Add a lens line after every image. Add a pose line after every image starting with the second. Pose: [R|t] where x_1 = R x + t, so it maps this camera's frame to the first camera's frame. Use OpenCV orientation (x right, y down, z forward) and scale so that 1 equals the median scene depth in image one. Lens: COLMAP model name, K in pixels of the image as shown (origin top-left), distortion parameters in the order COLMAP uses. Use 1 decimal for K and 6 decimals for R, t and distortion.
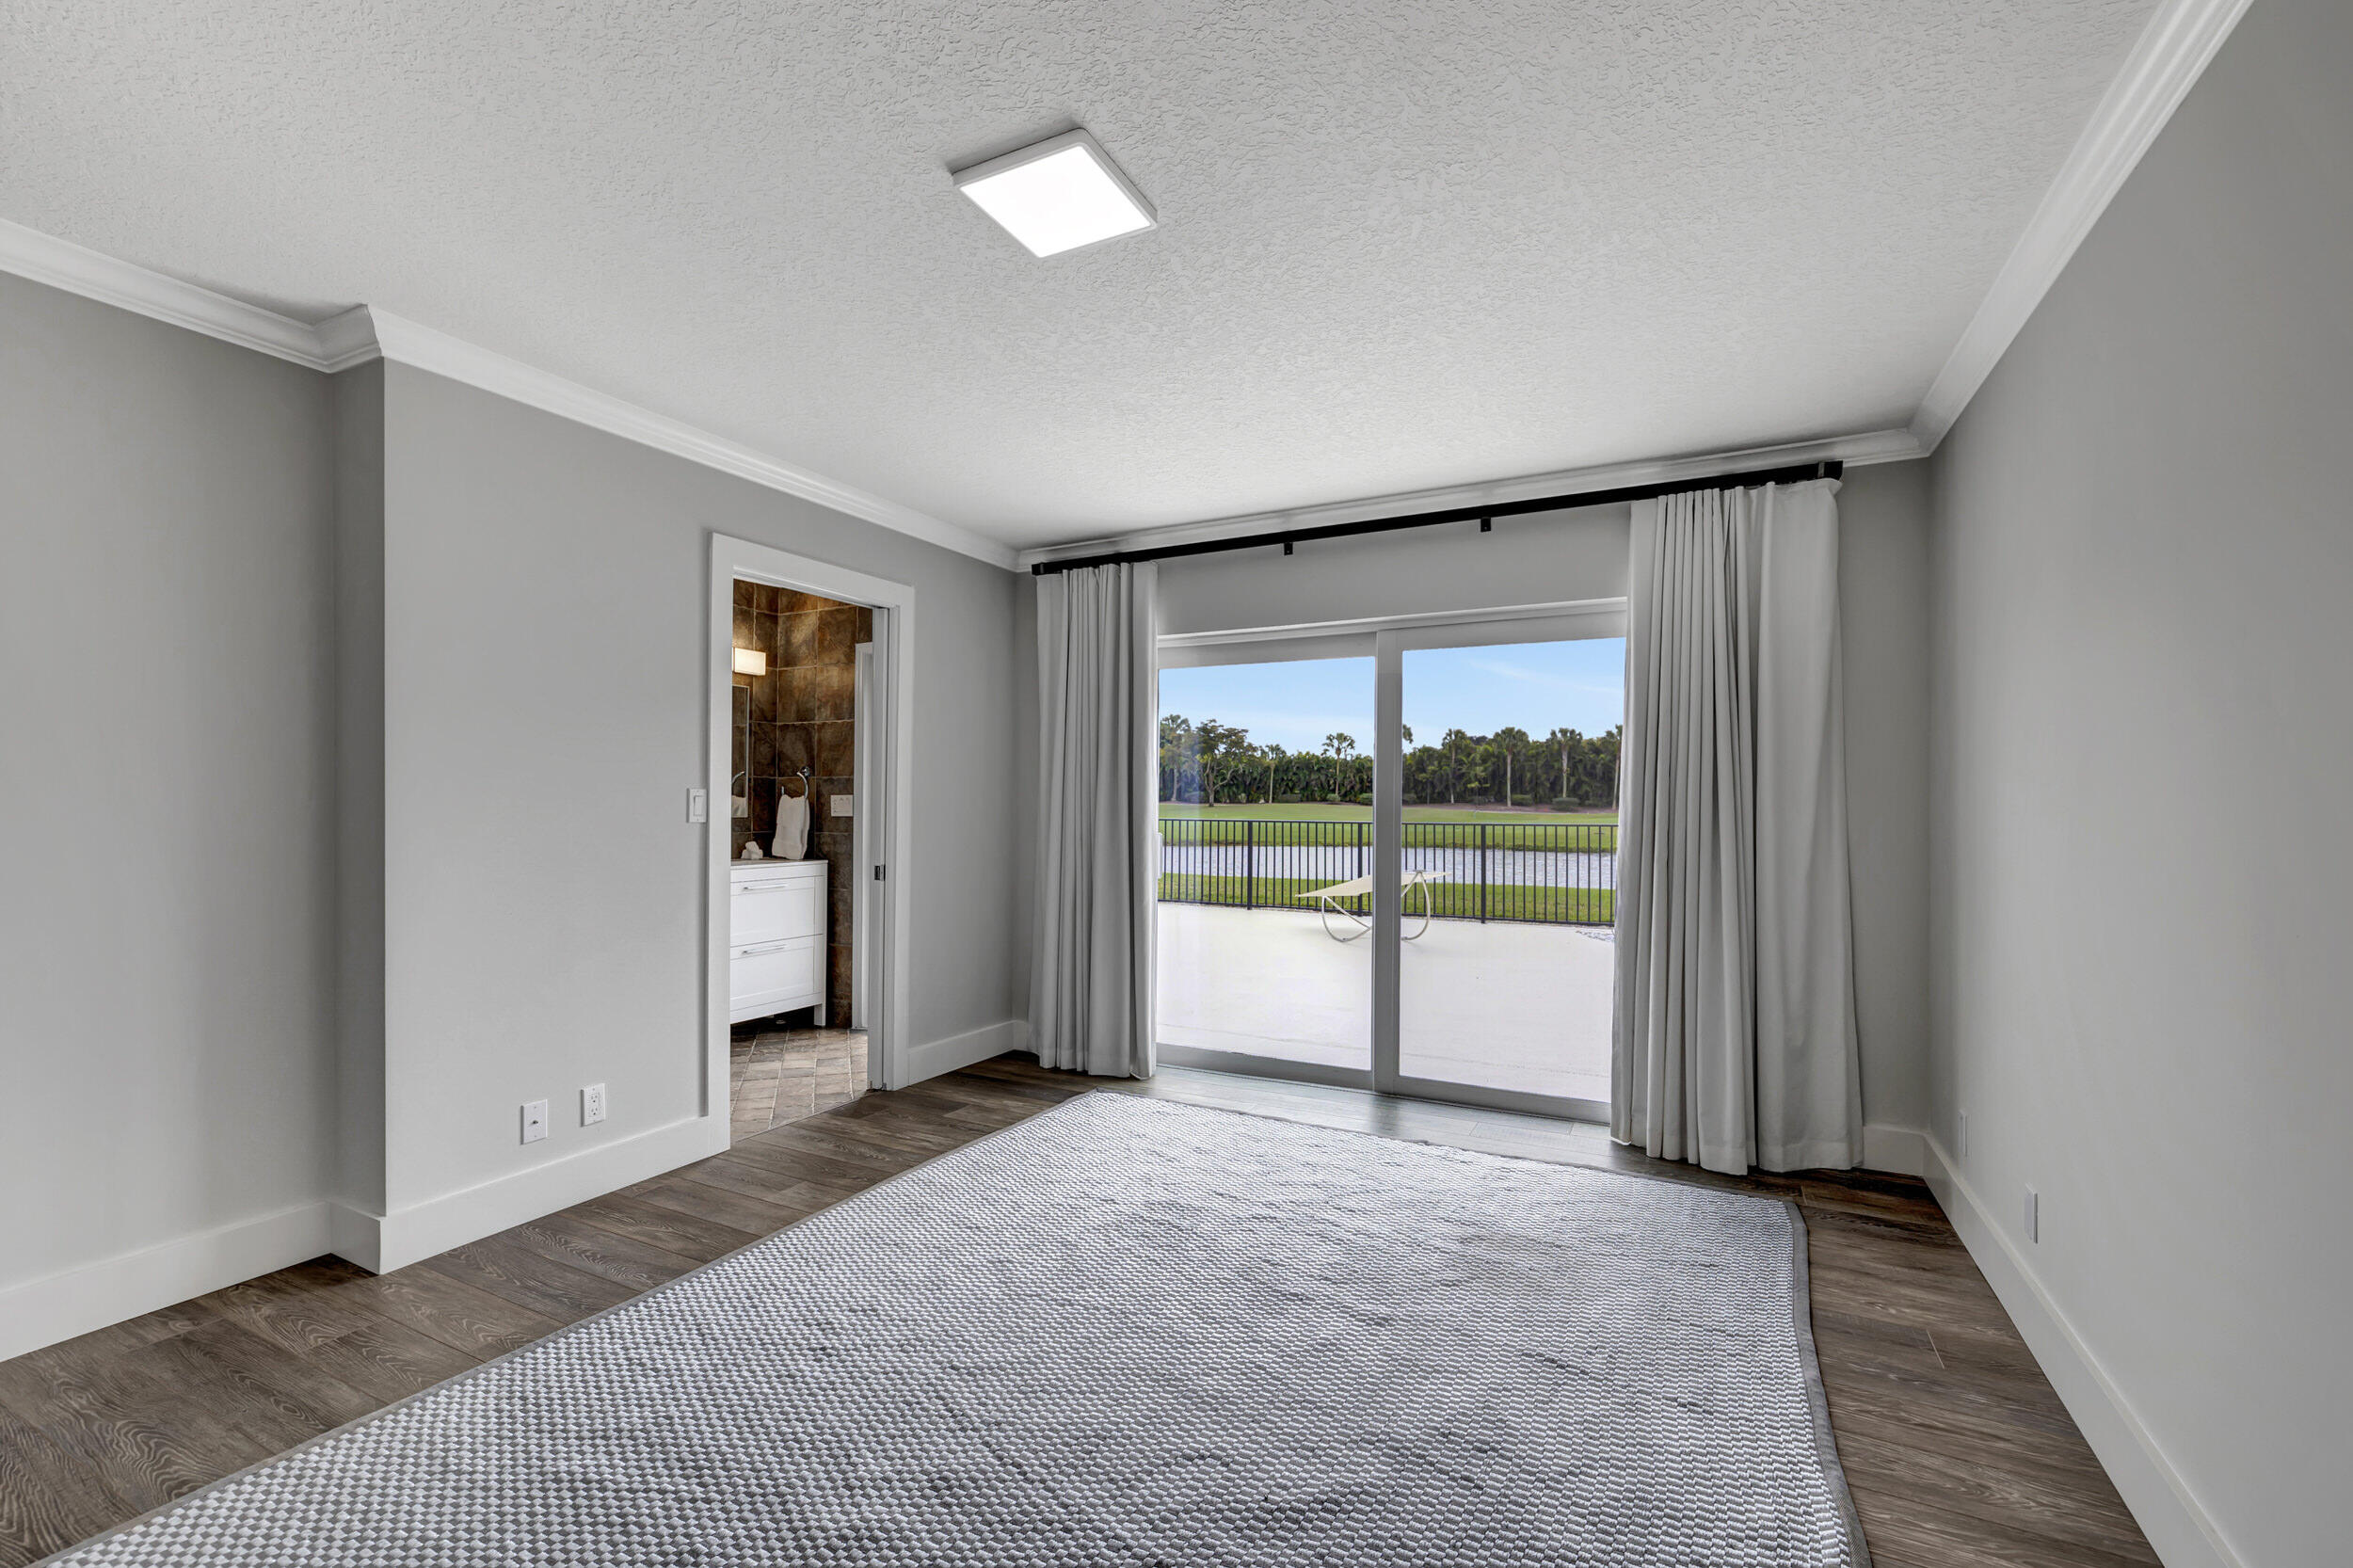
lens RADIAL K [[993.8, 0, 1143.8], [0, 993.8, 794.9], [0, 0, 1]] dist [0.002625, -0.000703]
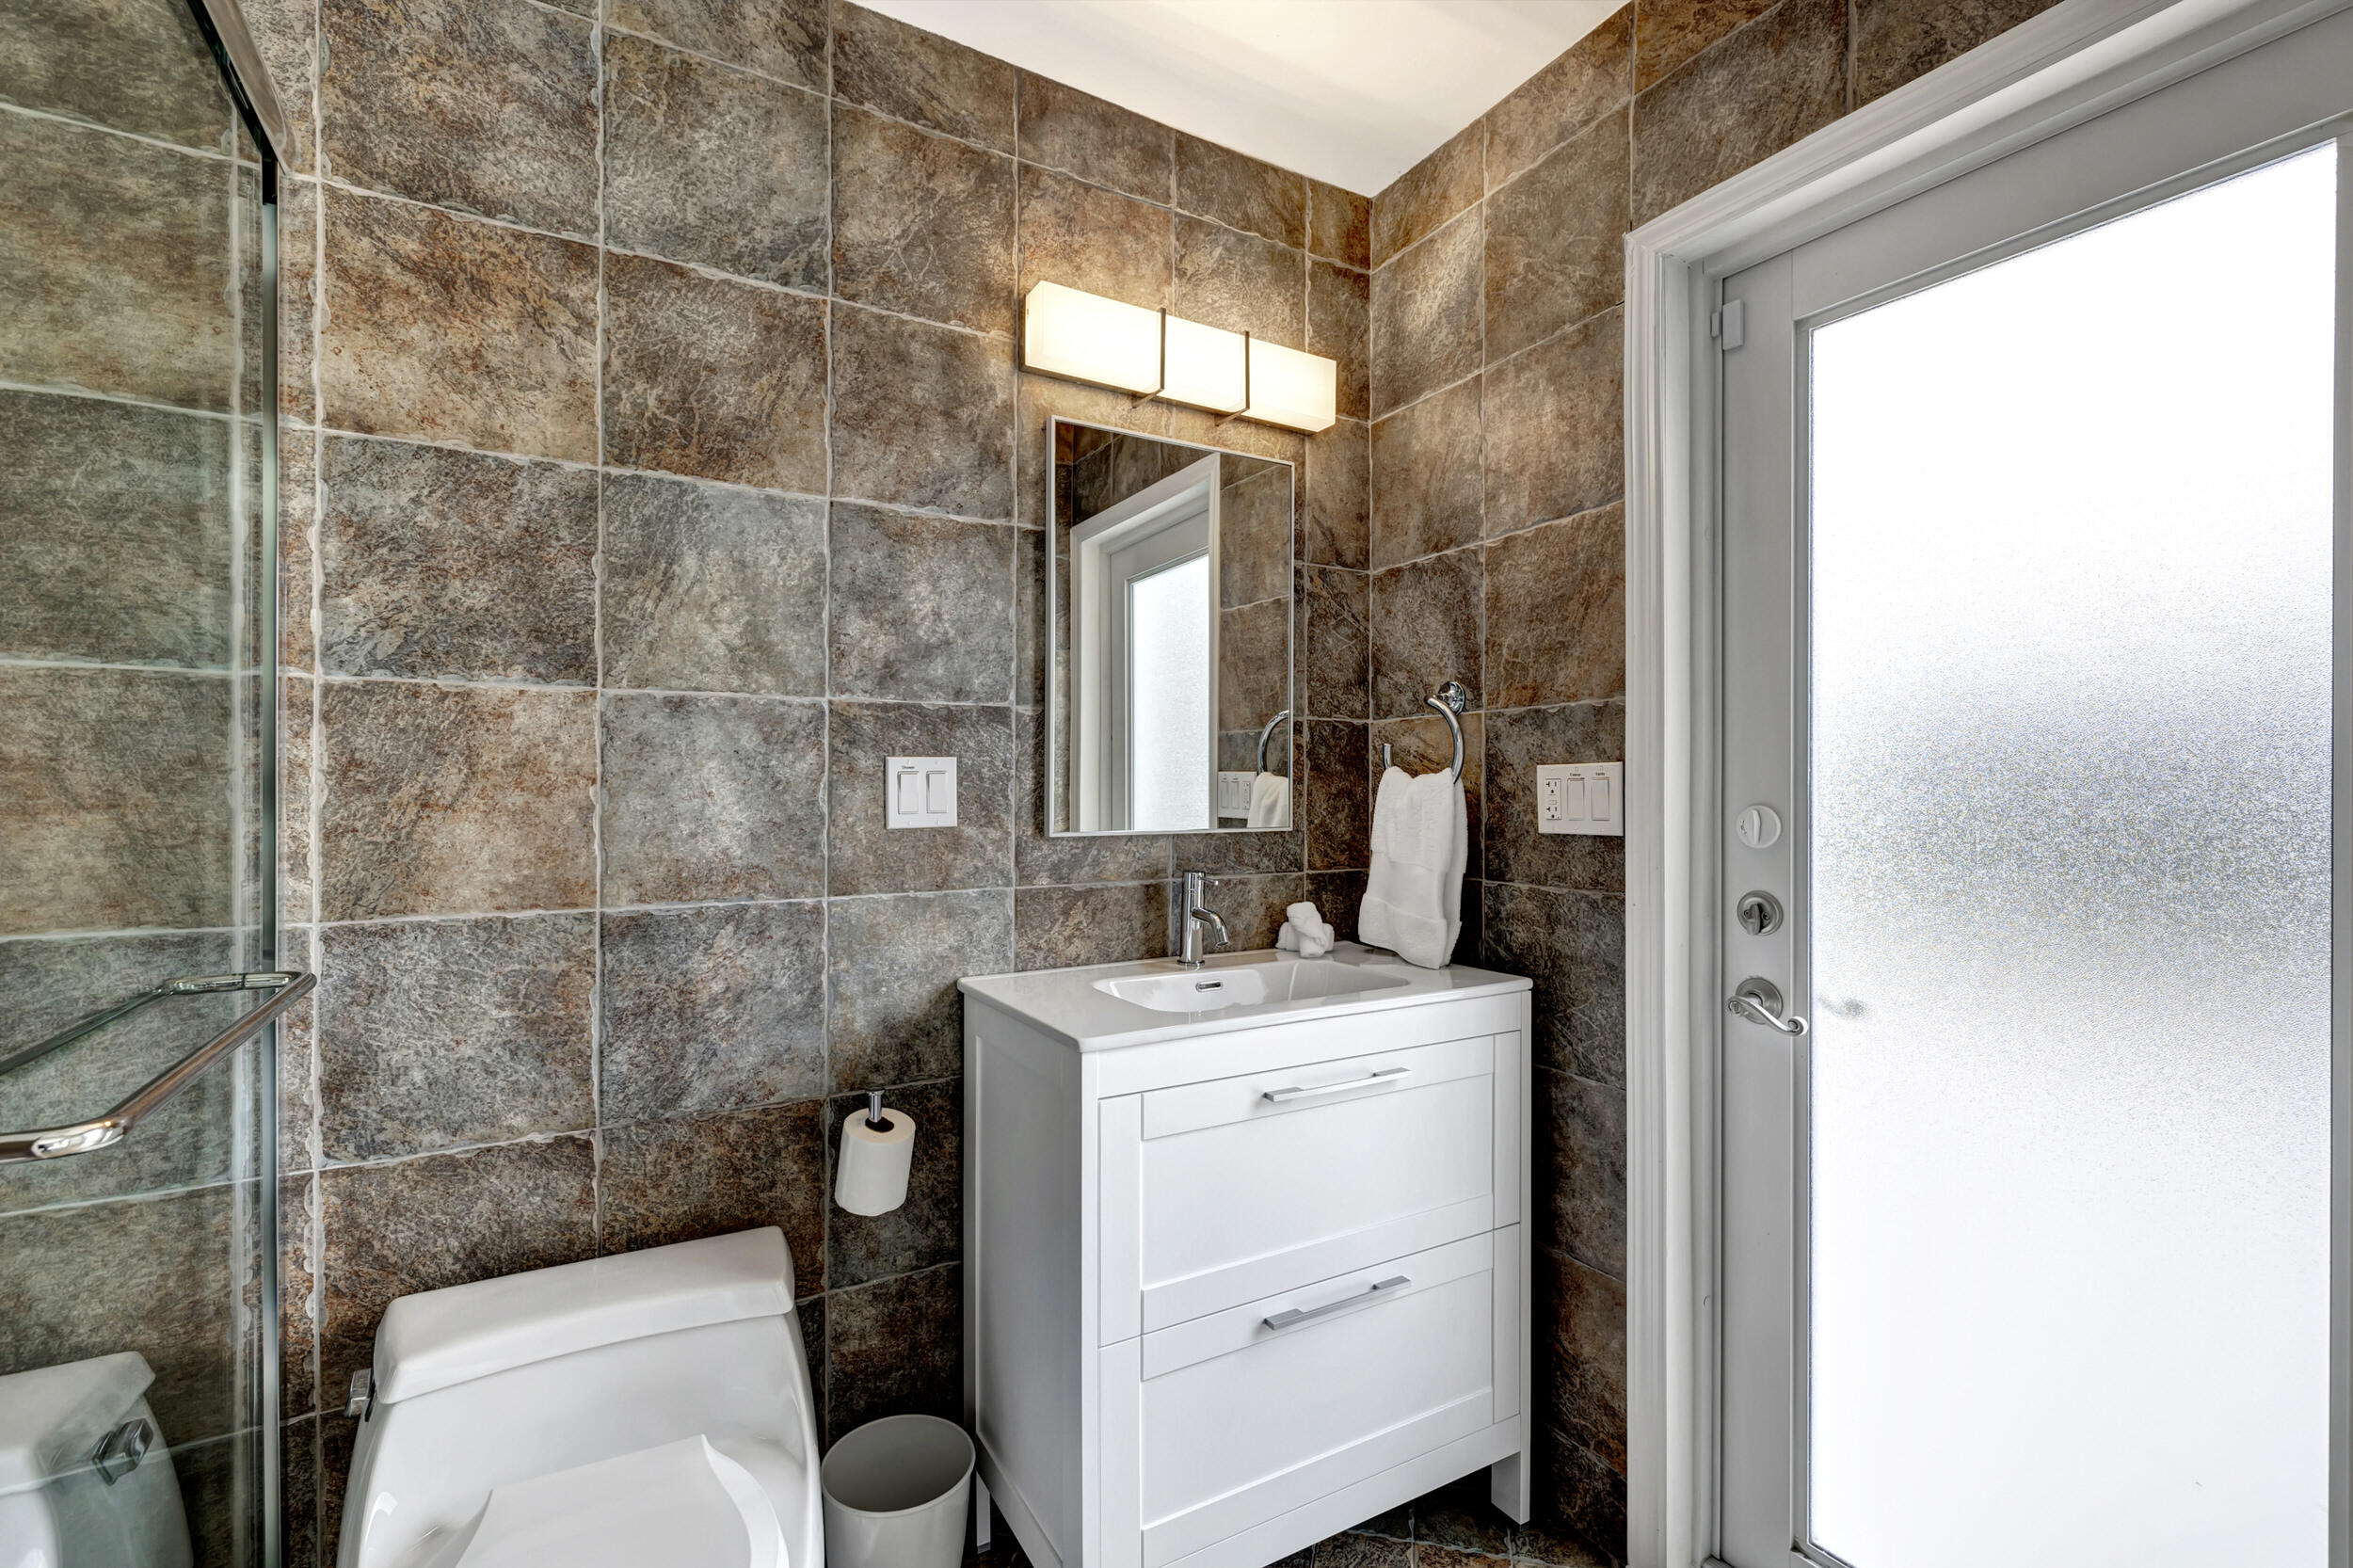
lens RADIAL K [[993.8, 0, 1169.2], [0, 993.8, 787.8], [0, 0, 1]] dist [0.002625, -0.000703]
pose [[0.846740, -0.009457, -0.531923, -0.245973], [0.009205, 0.999953, -0.003125, 0.007417], [0.531927, -0.002250, 0.846787, 0.673454]]
